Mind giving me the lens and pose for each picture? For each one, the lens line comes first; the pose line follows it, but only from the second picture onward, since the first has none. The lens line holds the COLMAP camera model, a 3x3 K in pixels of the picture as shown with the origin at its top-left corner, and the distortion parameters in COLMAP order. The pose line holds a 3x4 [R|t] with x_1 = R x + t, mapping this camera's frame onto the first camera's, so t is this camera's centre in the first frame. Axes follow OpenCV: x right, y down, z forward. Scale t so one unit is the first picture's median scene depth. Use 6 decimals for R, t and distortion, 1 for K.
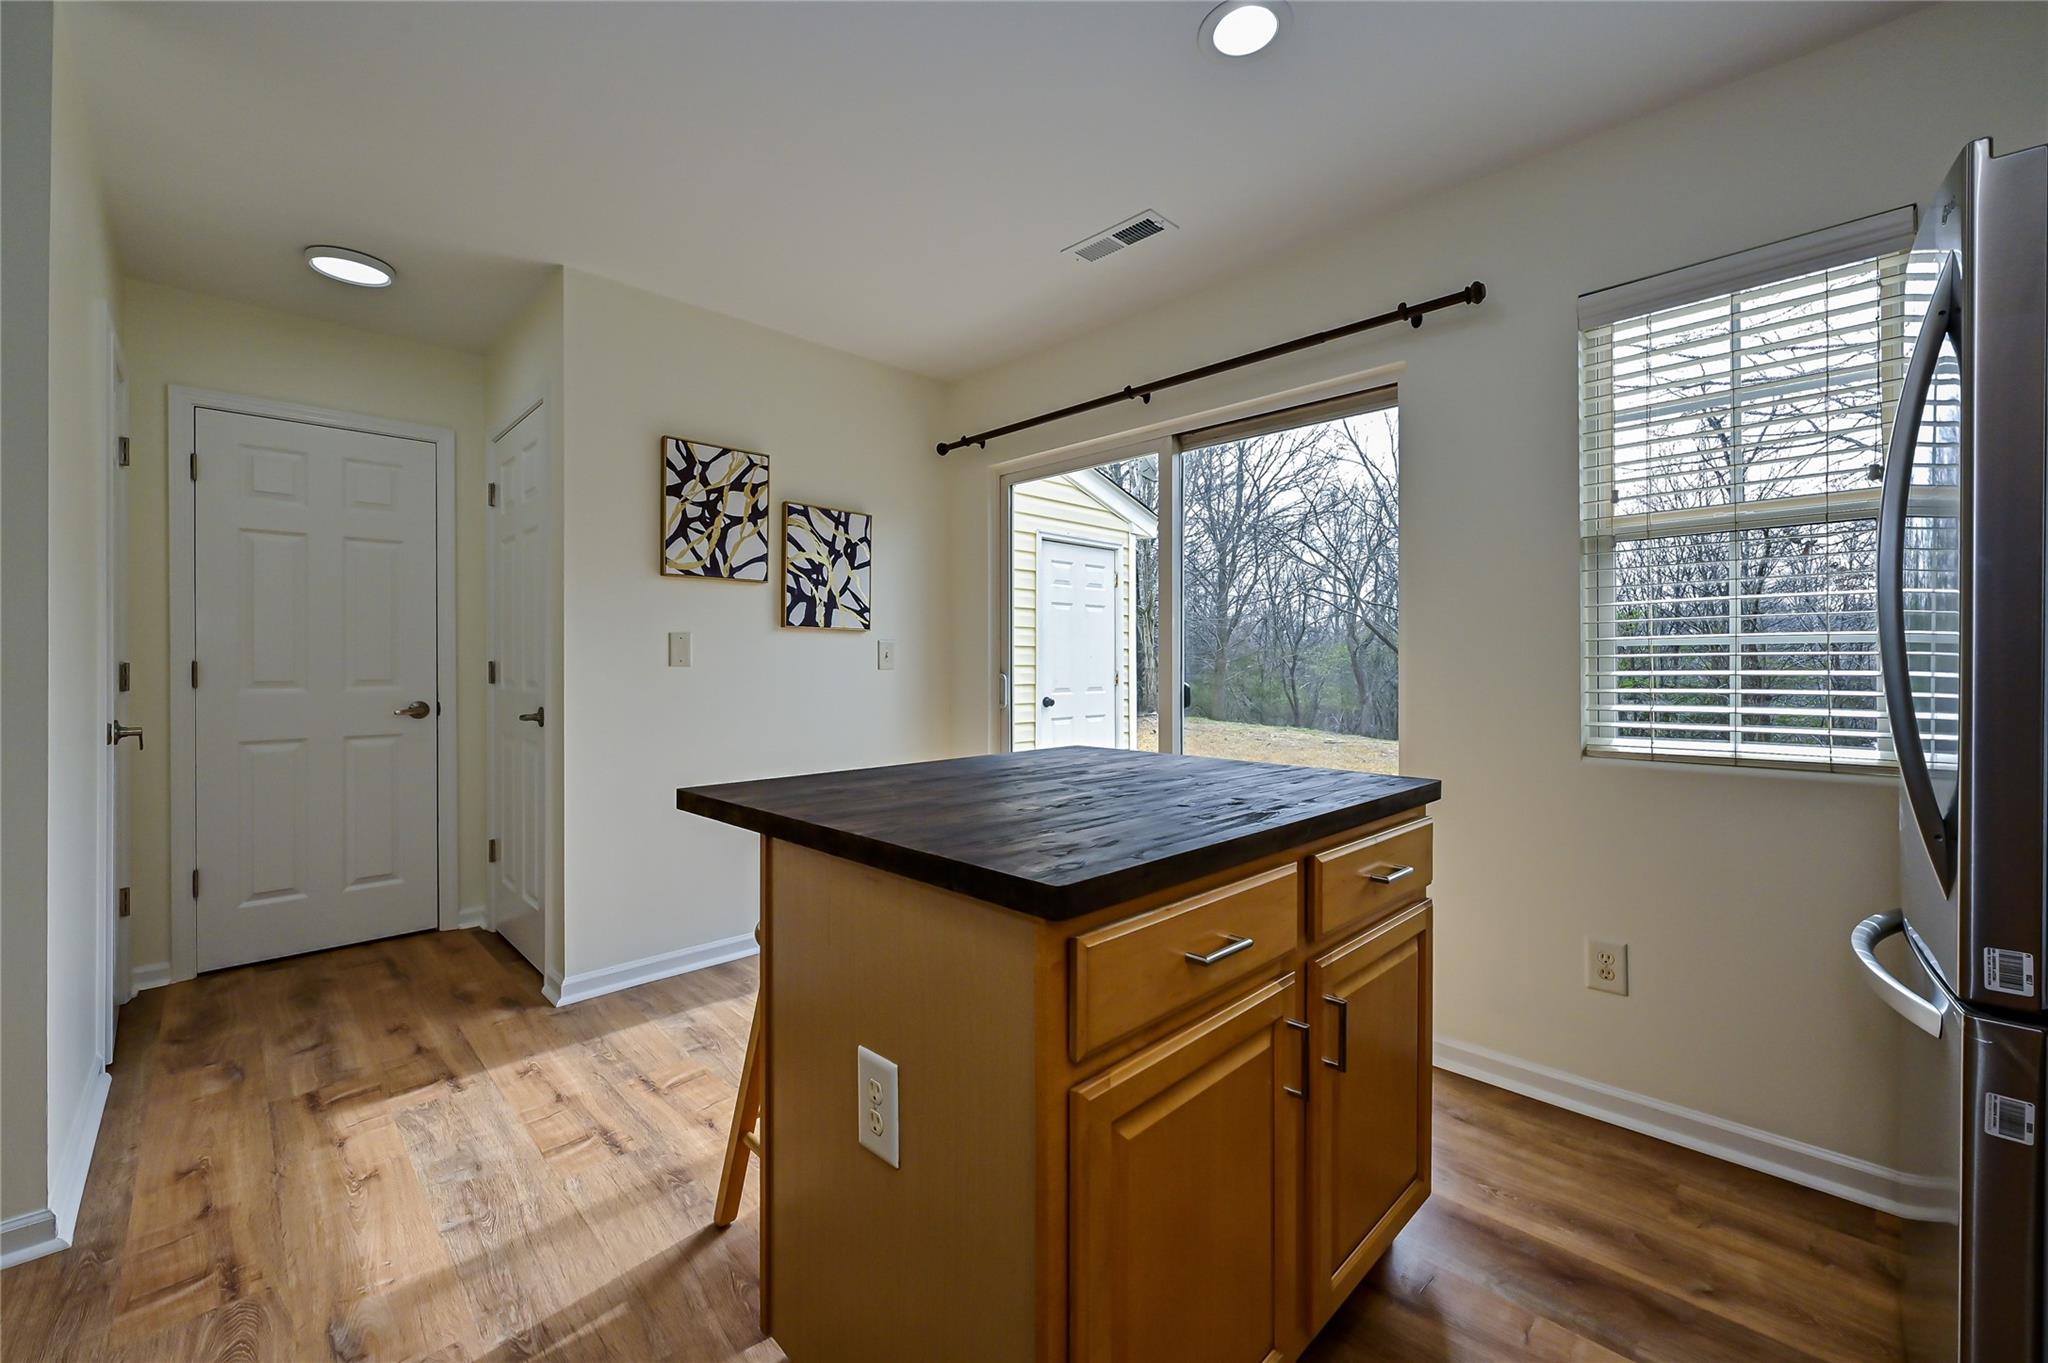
lens RADIAL K [[823.2, 0, 1006.9], [0, 823.2, 660.3], [0, 0, 1]] dist [-0.000078, -0.000512]
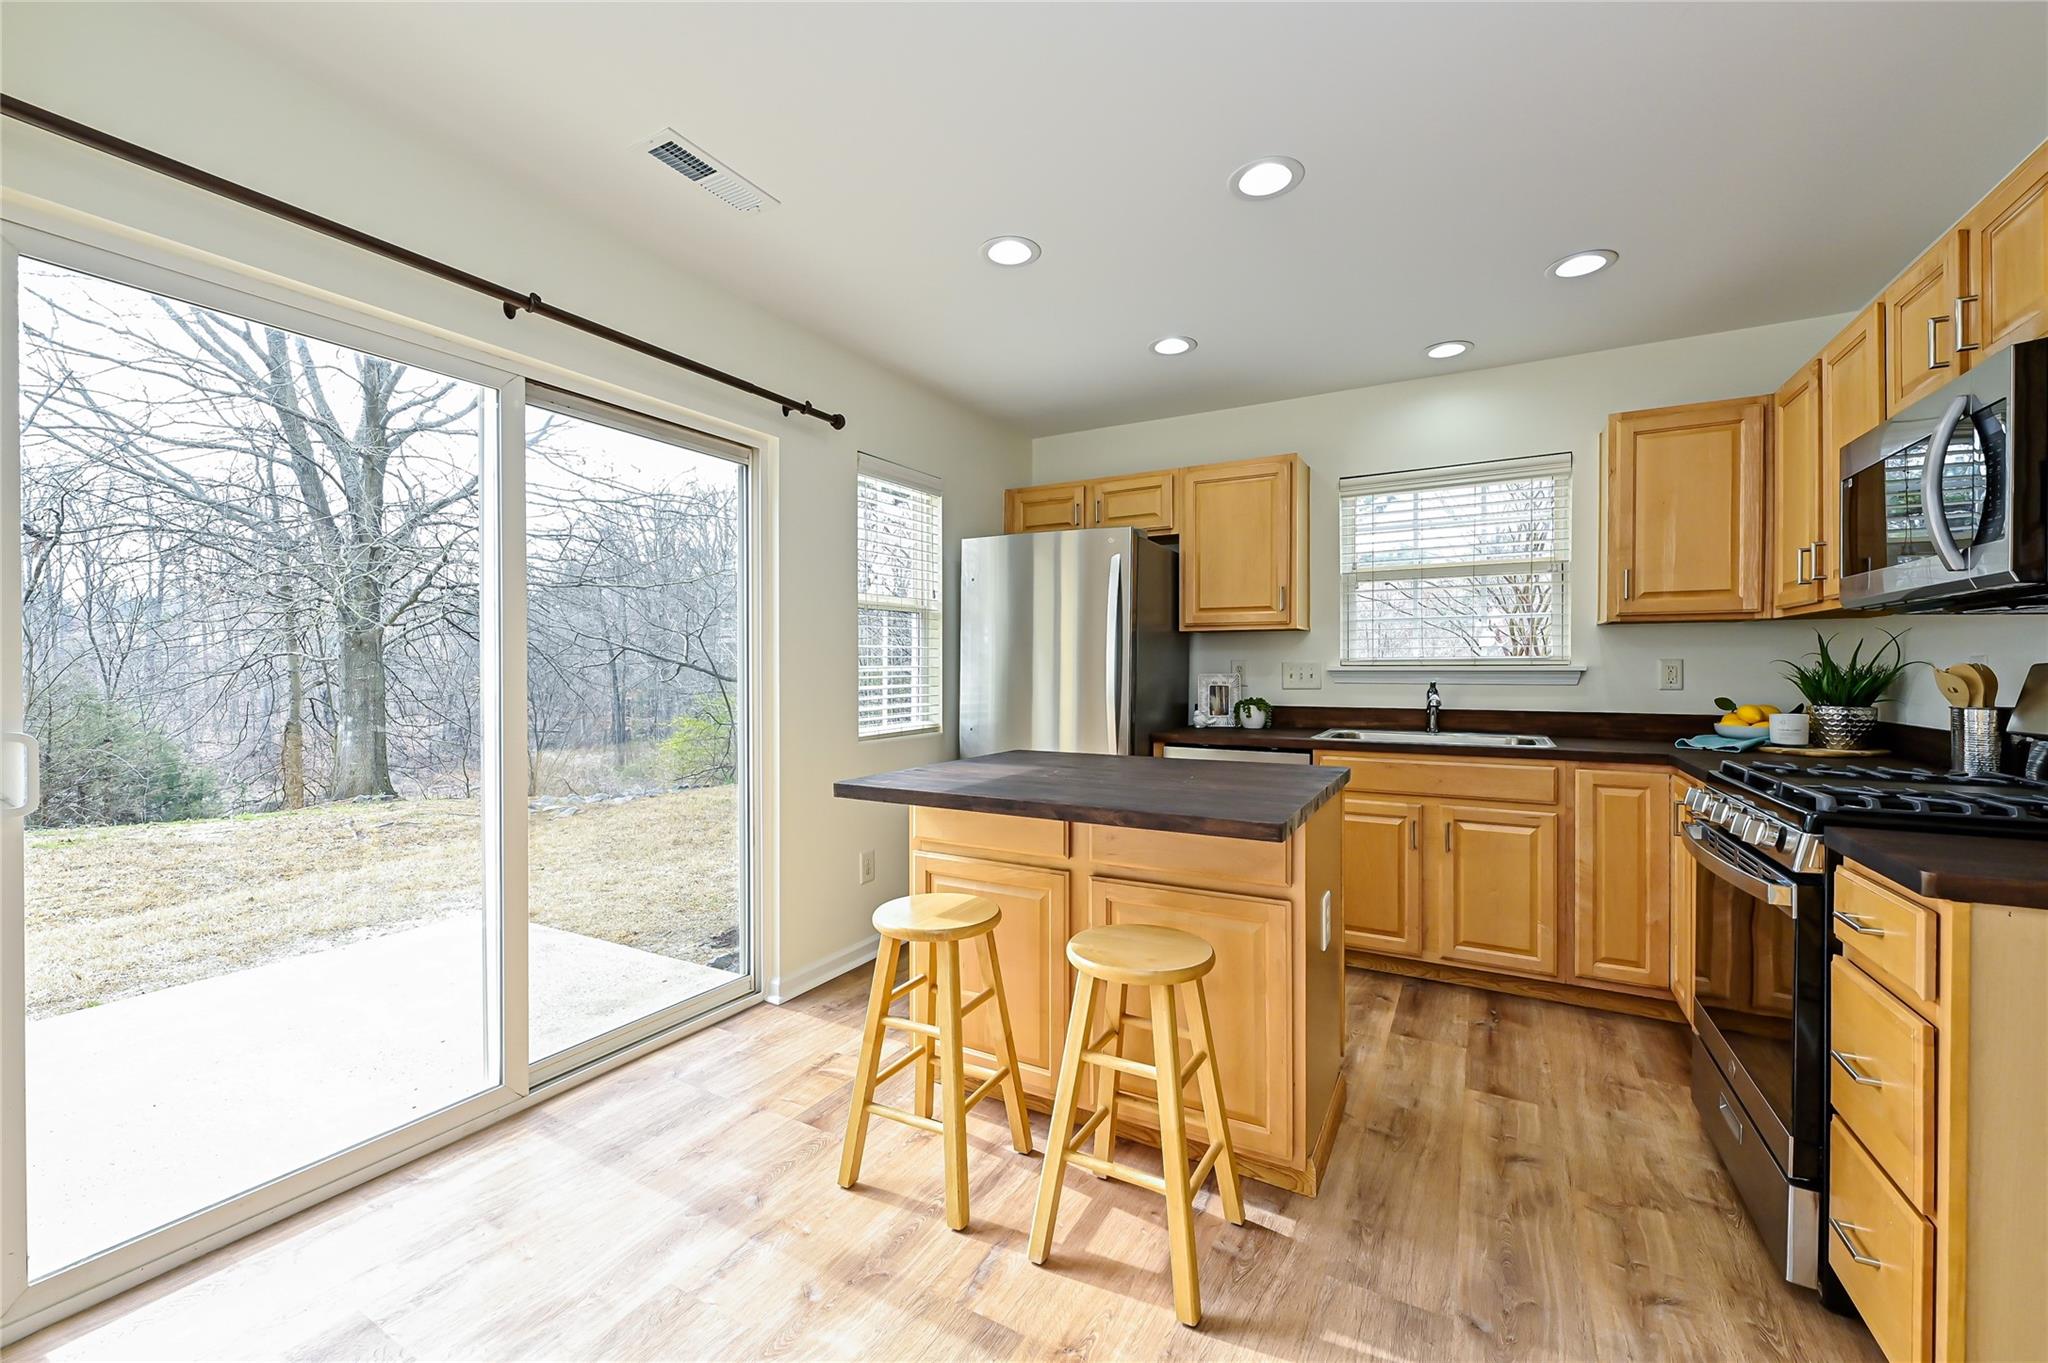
lens RADIAL K [[823.2, 0, 1033.7], [0, 823.2, 679.9], [0, 0, 1]] dist [-0.000078, -0.000512]
pose [[-0.300978, -0.015026, 0.953513, -0.987086], [-0.000992, 0.999880, 0.015443, -0.029138], [-0.953631, 0.003702, -0.300957, 1.237249]]
